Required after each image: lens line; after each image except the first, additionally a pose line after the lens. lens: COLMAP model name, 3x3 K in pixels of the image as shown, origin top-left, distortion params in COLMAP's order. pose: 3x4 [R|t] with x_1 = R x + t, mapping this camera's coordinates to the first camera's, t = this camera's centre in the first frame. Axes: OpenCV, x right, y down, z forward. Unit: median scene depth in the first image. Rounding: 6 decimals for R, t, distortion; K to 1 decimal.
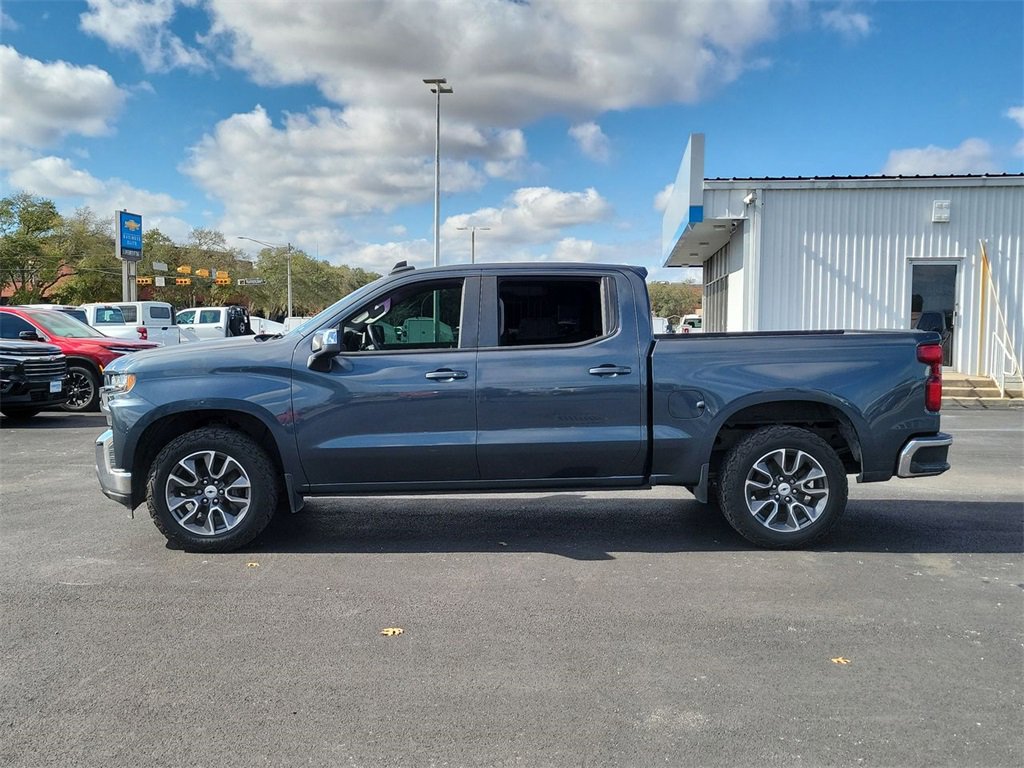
lens RADIAL K [[1146.0, 0, 507.6], [0, 1146.0, 401.0], [0, 0, 1]] dist [0.059246, 0.006707]
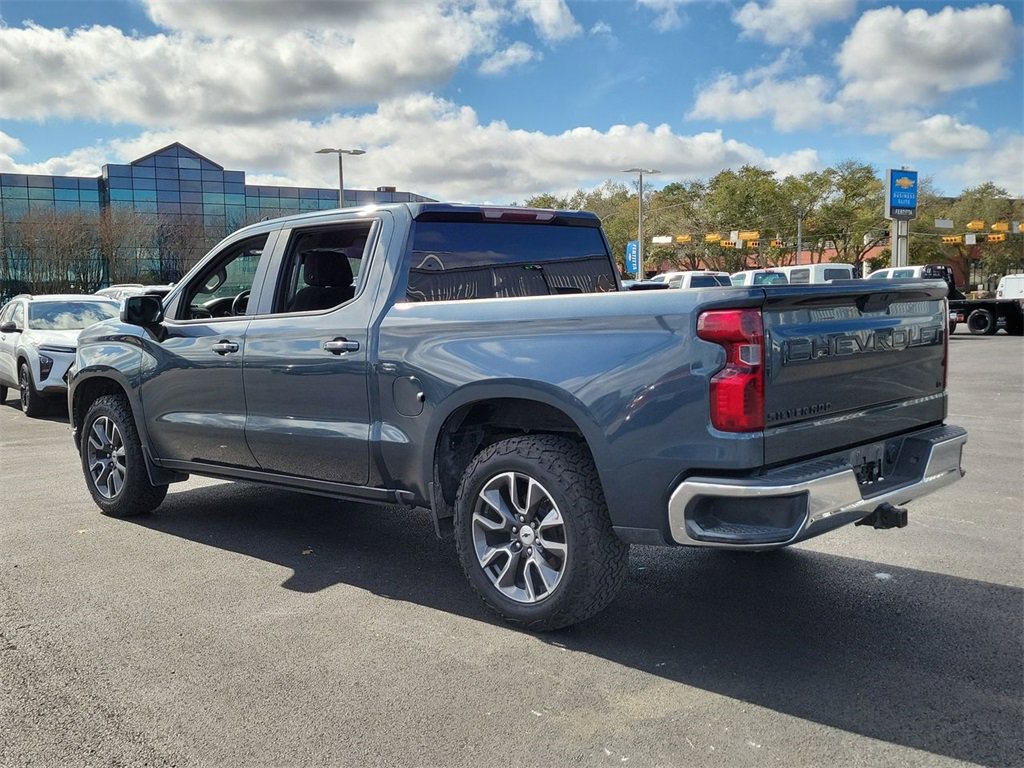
lens RADIAL K [[1141.3, 0, 490.0], [0, 1141.3, 388.3], [0, 0, 1]] dist [0.058388, 0.005155]
pose [[0.650921, 0.046898, -0.757696, 0.709755], [-0.031628, 0.998899, 0.034657, -0.027159], [0.758487, 0.001405, 0.651687, 0.567990]]
